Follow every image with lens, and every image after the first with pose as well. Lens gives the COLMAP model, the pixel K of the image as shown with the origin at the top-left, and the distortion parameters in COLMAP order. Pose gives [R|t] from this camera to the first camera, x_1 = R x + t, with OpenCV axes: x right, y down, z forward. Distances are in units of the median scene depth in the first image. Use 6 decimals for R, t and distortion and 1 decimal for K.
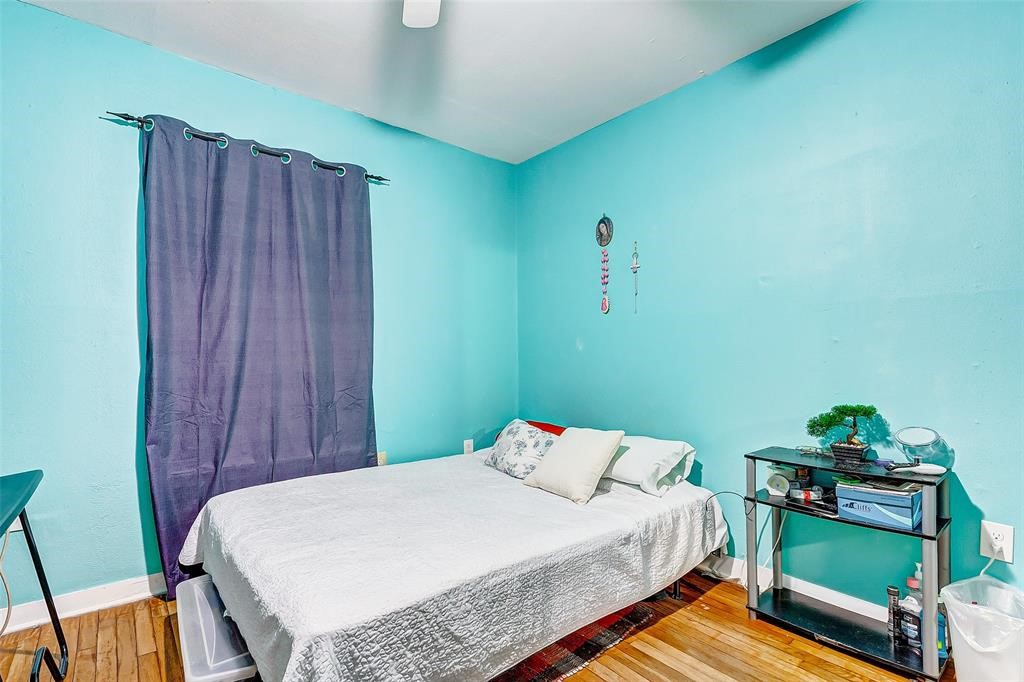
lens RADIAL K [[474.6, 0, 500.2], [0, 474.6, 351.5], [0, 0, 1]] dist [0.002293, -0.000292]
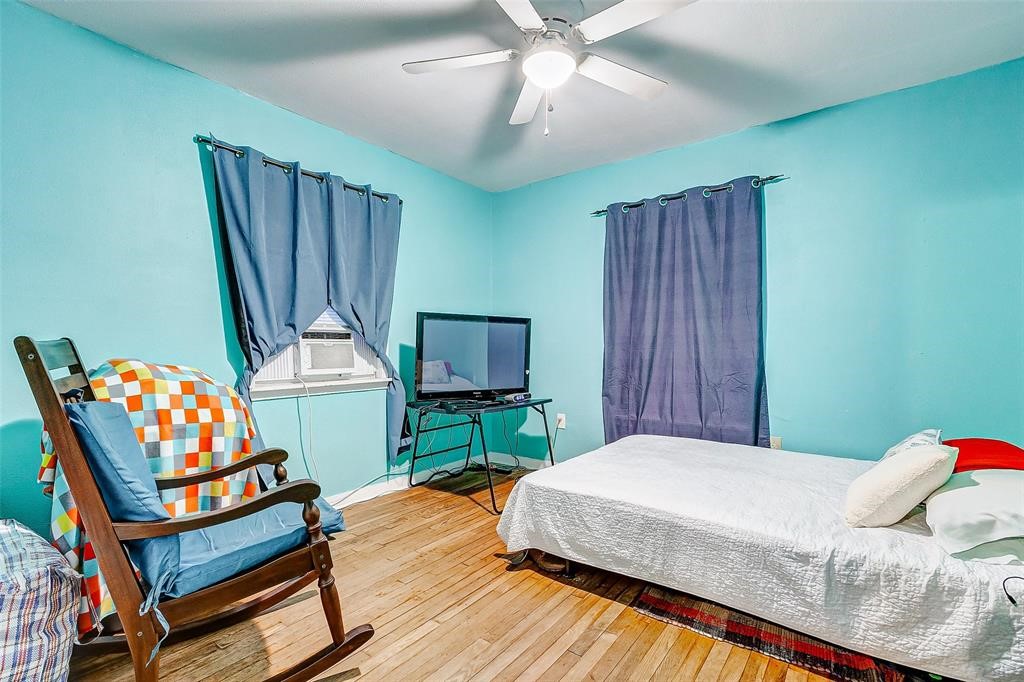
lens RADIAL K [[484.9, 0, 512.0], [0, 484.9, 341.0], [0, 0, 1]] dist [0.001785, -0.000072]
pose [[0.234481, -0.009262, -0.972077, 0.840396], [0.013517, 0.999889, -0.006267, -0.001742], [0.972027, -0.011670, 0.234580, 0.230487]]
